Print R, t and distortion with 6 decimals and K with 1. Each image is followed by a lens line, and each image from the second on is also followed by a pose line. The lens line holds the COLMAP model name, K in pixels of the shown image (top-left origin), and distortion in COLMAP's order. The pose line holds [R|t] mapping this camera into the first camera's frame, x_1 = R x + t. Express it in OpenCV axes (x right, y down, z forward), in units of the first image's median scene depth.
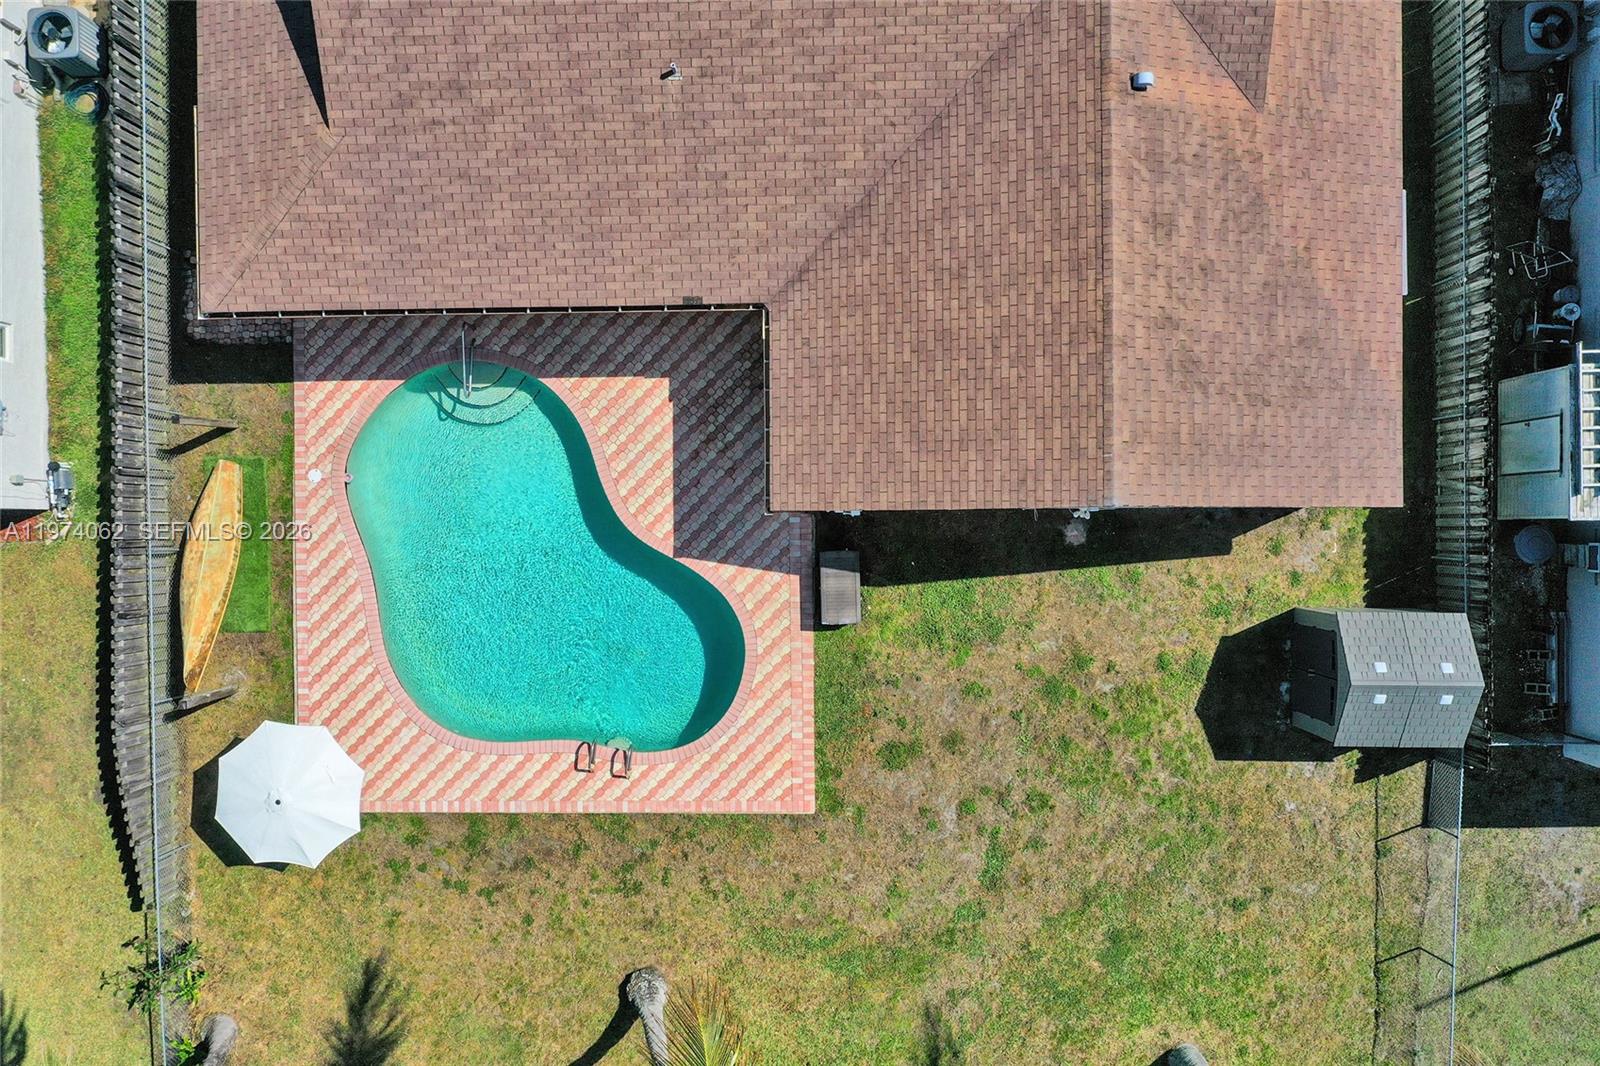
lens RADIAL K [[1265.8, 0, 800.0], [0, 1265.8, 533.0], [0, 0, 1]] dist [-0.011011, -0.003550]
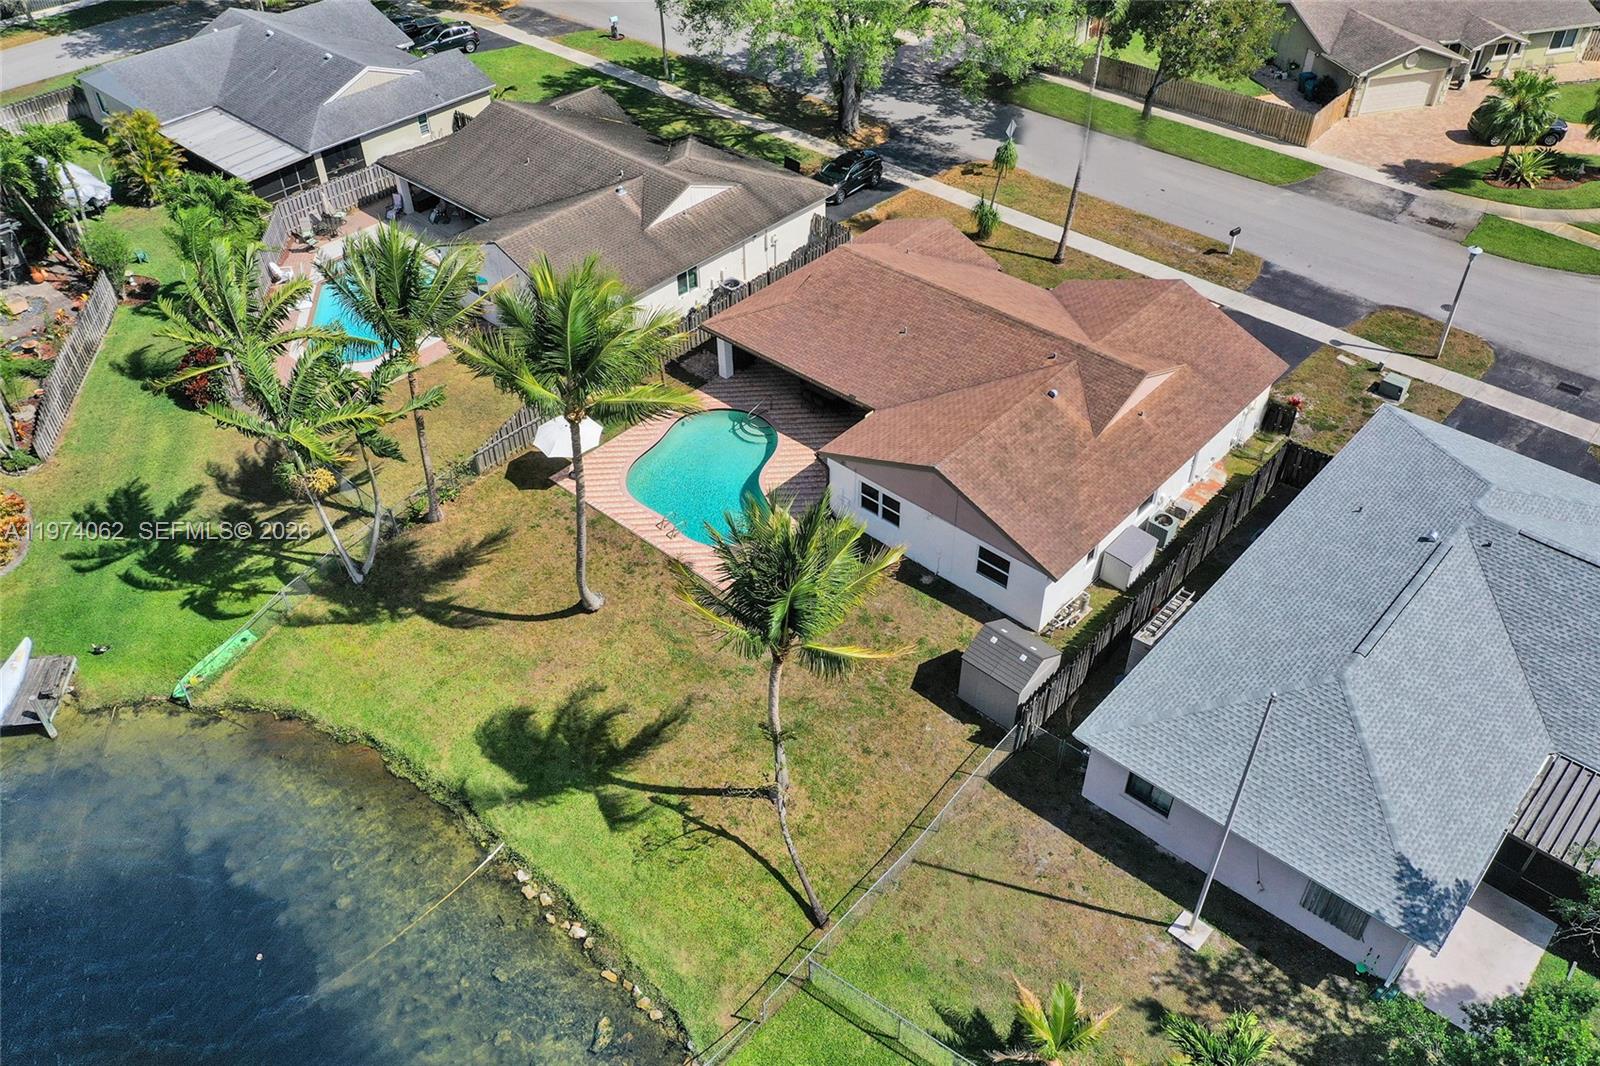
lens RADIAL K [[1252.0, 0, 804.5], [0, 1252.0, 531.8], [0, 0, 1]] dist [-0.006065, -0.001646]
pose [[0.739869, 0.452051, -0.498240, 0.988068], [-0.672699, 0.487913, -0.556253, 1.137574], [-0.008357, 0.746720, 0.665086, -0.307862]]
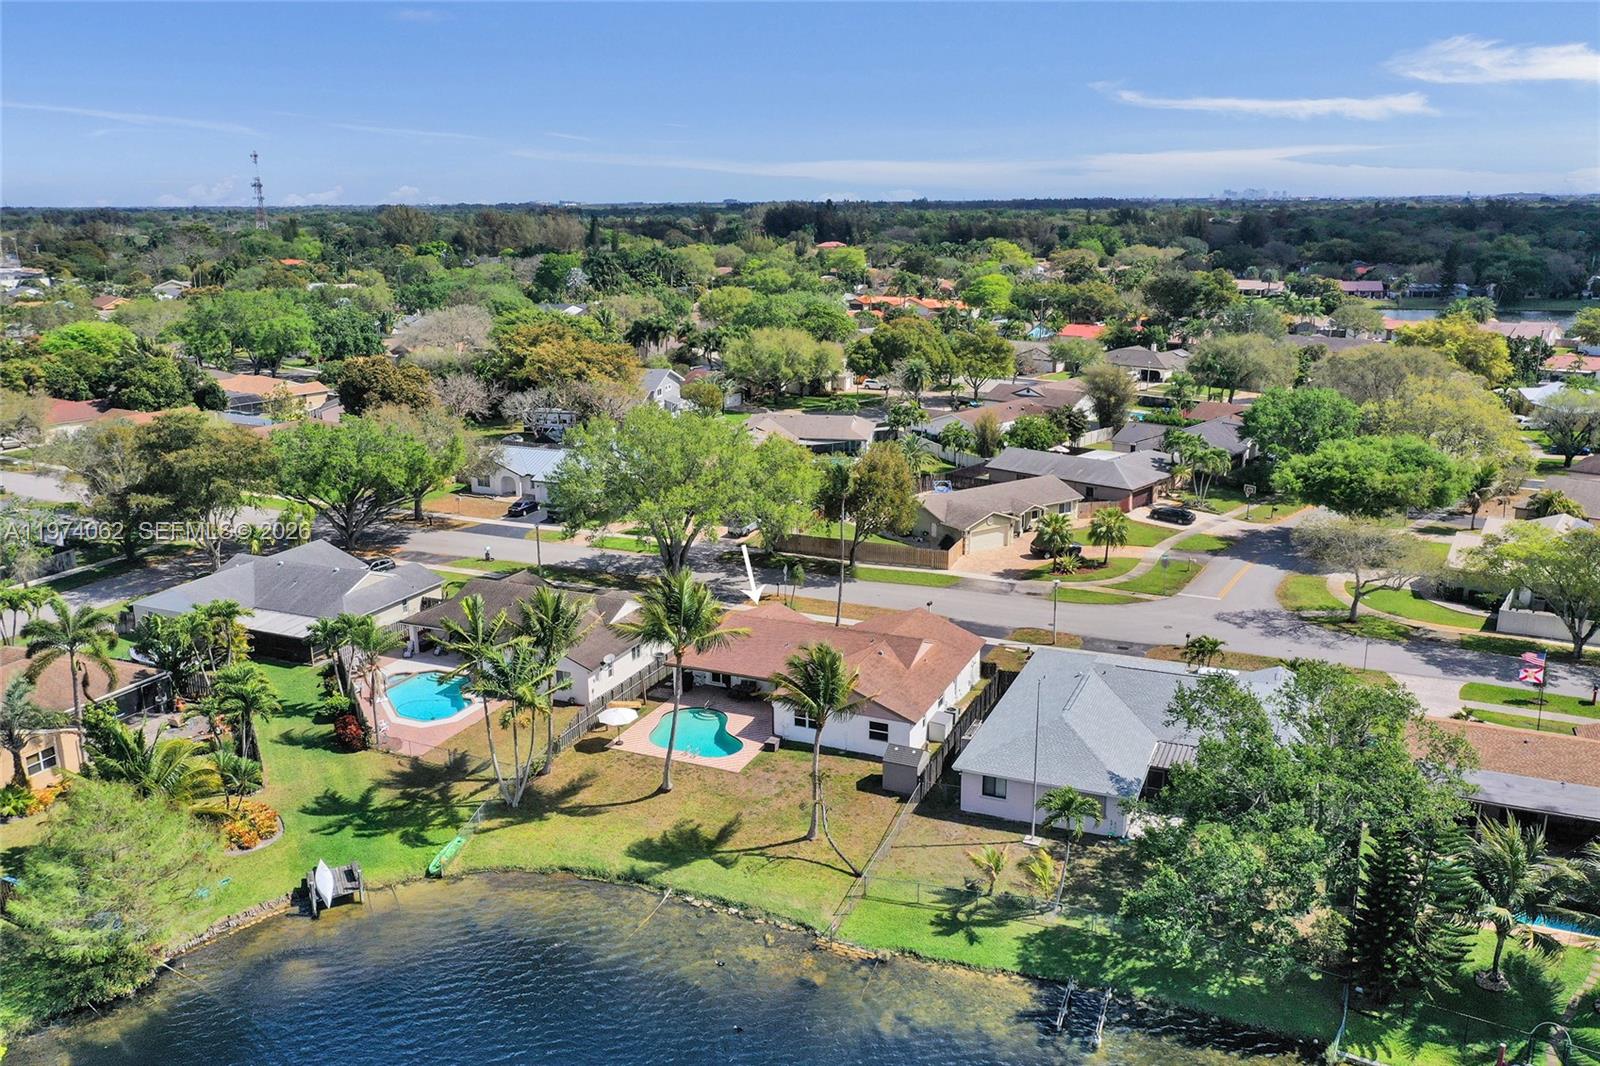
lens RADIAL K [[1265.8, 0, 800.0], [0, 1265.8, 533.0], [0, 0, 1]] dist [-0.011011, -0.003550]
pose [[0.916092, 0.115833, -0.383873, 1.365150], [-0.400740, 0.232222, -0.886273, 2.950662], [-0.013516, 0.965741, 0.259156, -0.472183]]
